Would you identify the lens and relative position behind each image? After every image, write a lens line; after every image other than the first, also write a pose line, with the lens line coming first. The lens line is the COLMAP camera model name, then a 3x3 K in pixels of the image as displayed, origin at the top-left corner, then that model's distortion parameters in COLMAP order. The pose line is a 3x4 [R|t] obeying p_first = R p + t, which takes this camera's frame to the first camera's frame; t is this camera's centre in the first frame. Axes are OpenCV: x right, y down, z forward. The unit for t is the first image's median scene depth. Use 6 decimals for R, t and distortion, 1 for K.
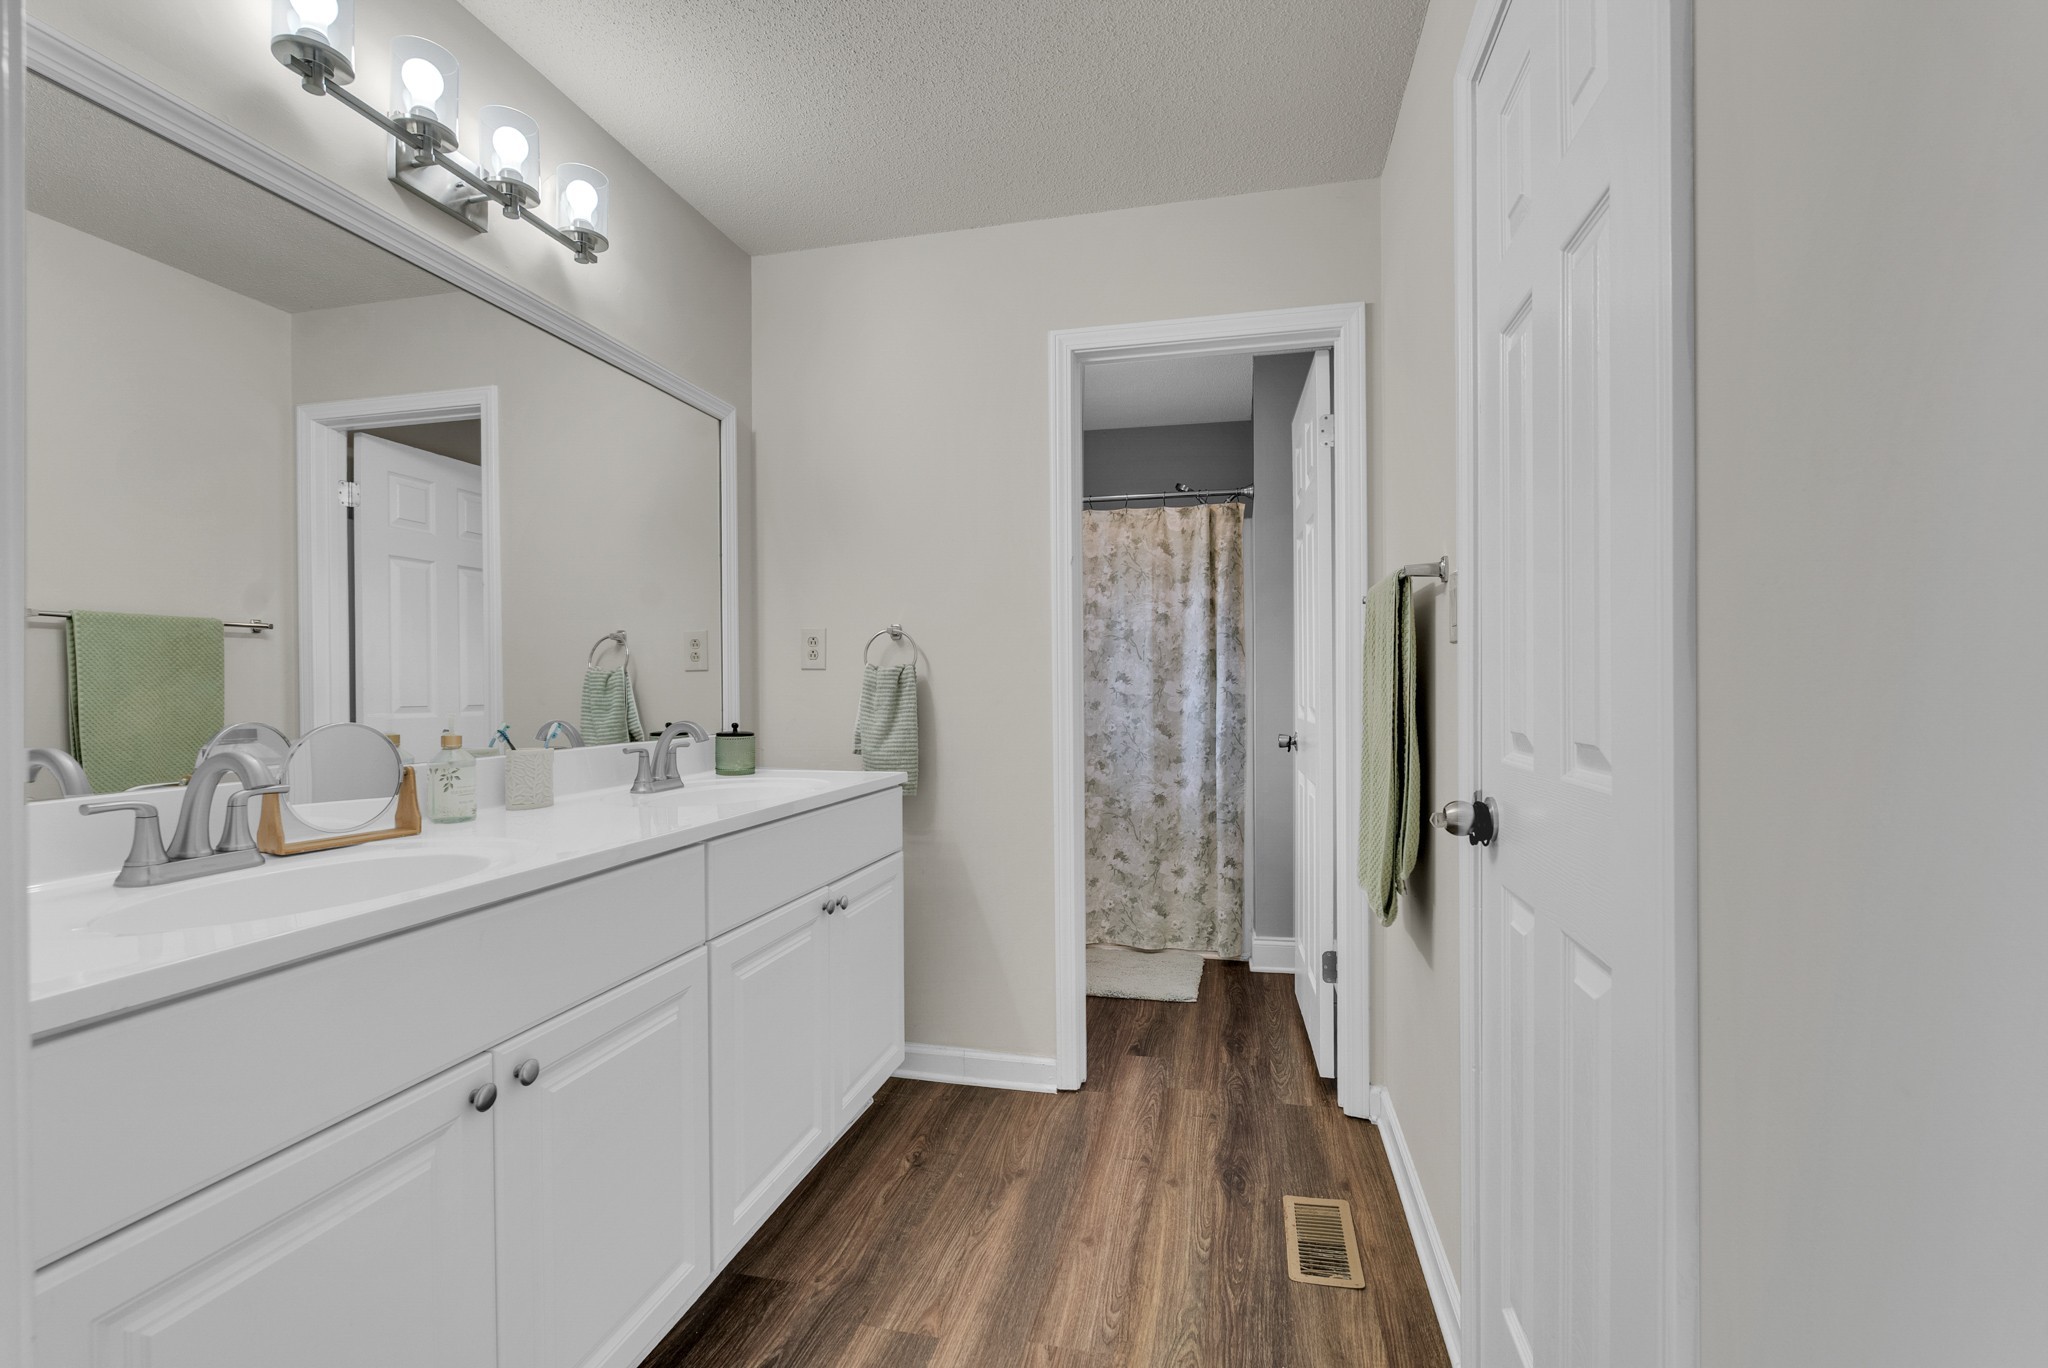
lens RADIAL K [[897.2, 0, 1030.8], [0, 897.2, 690.0], [0, 0, 1]] dist [-0.005549, -0.000510]
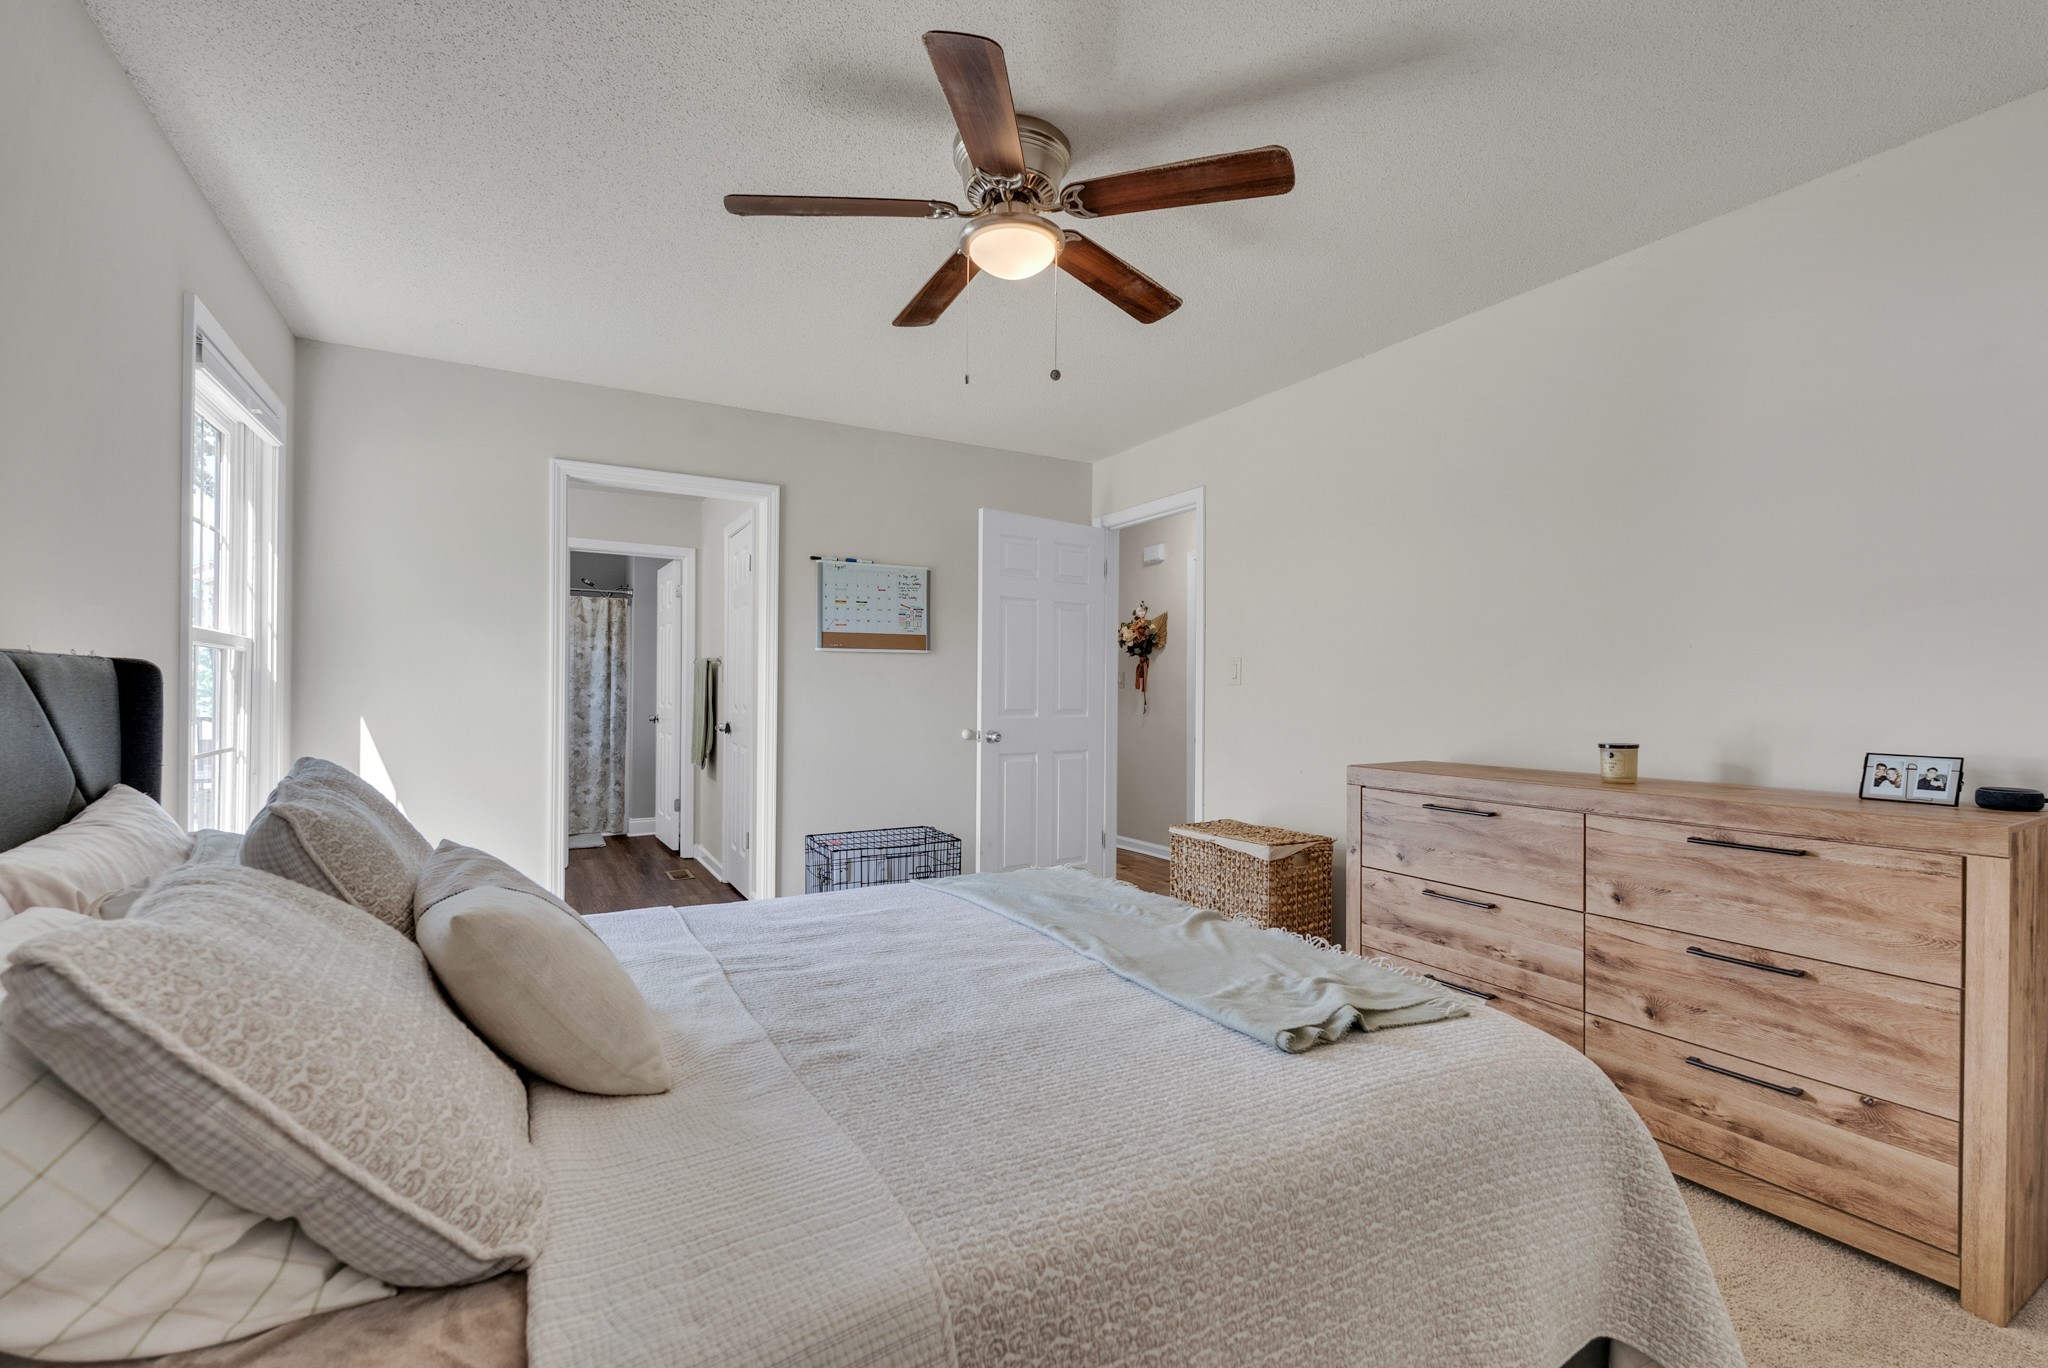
lens RADIAL K [[897.2, 0, 1022.7], [0, 897.2, 680.5], [0, 0, 1]] dist [-0.005549, -0.000510]
pose [[0.737721, 0.015302, 0.674932, -1.026716], [-0.005781, 0.999850, -0.016350, -0.007718], [-0.675081, 0.008160, 0.737699, -2.372706]]
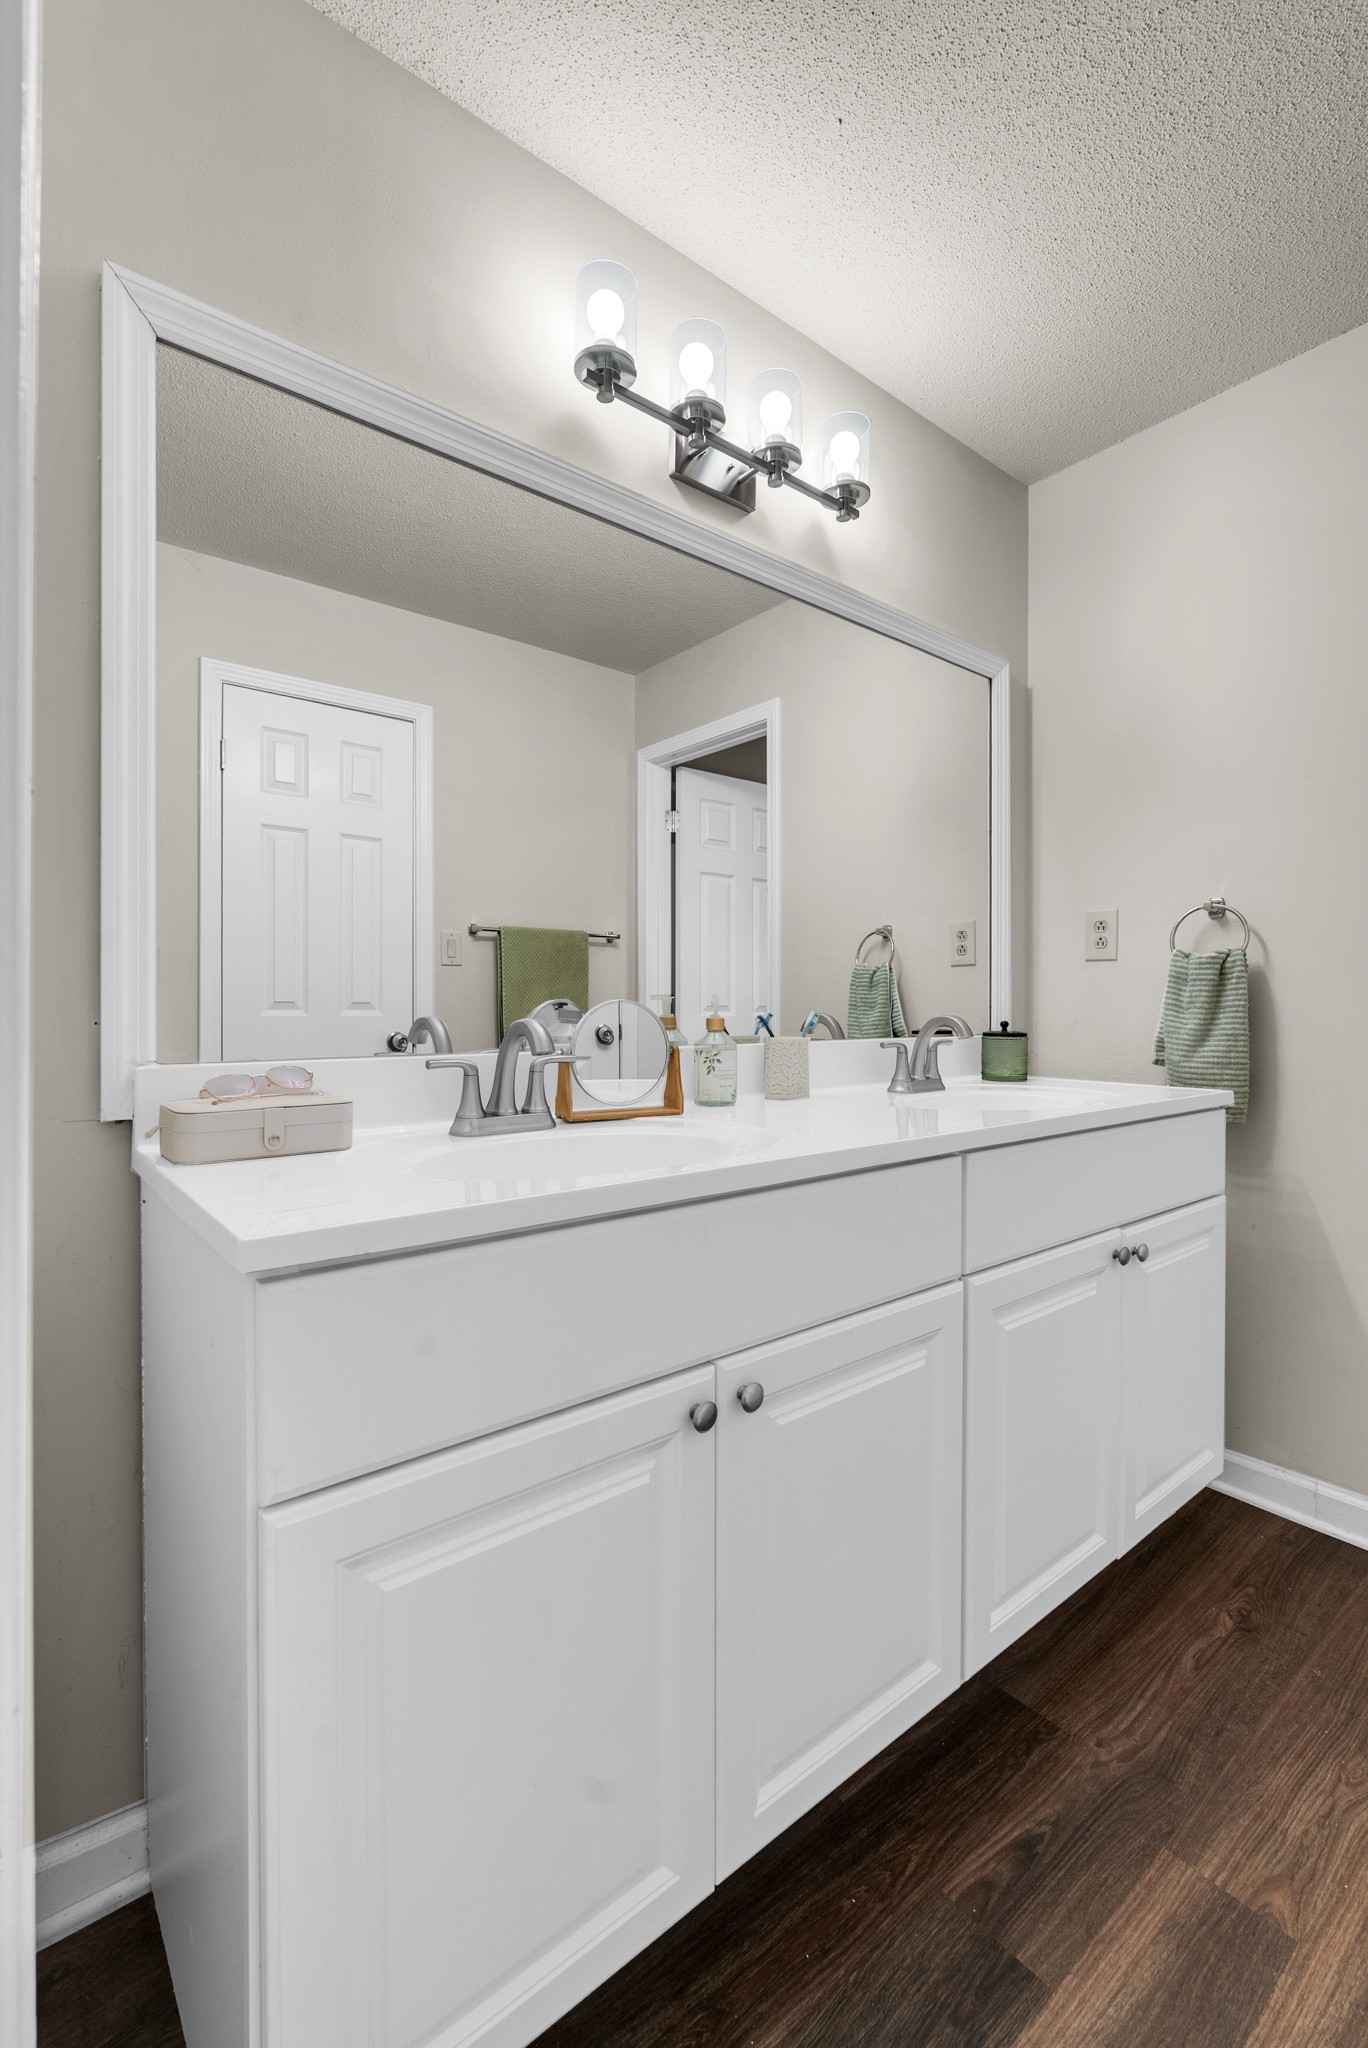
lens RADIAL K [[897.2, 0, 692.4], [0, 897.2, 1011.5], [0, 0, 1]] dist [-0.005549, -0.000510]
pose [[0.791829, 0.013390, -0.610596, -0.040968], [-0.010156, 0.999910, 0.008756, 0.023886], [0.610658, -0.000732, 0.791894, 0.134454]]
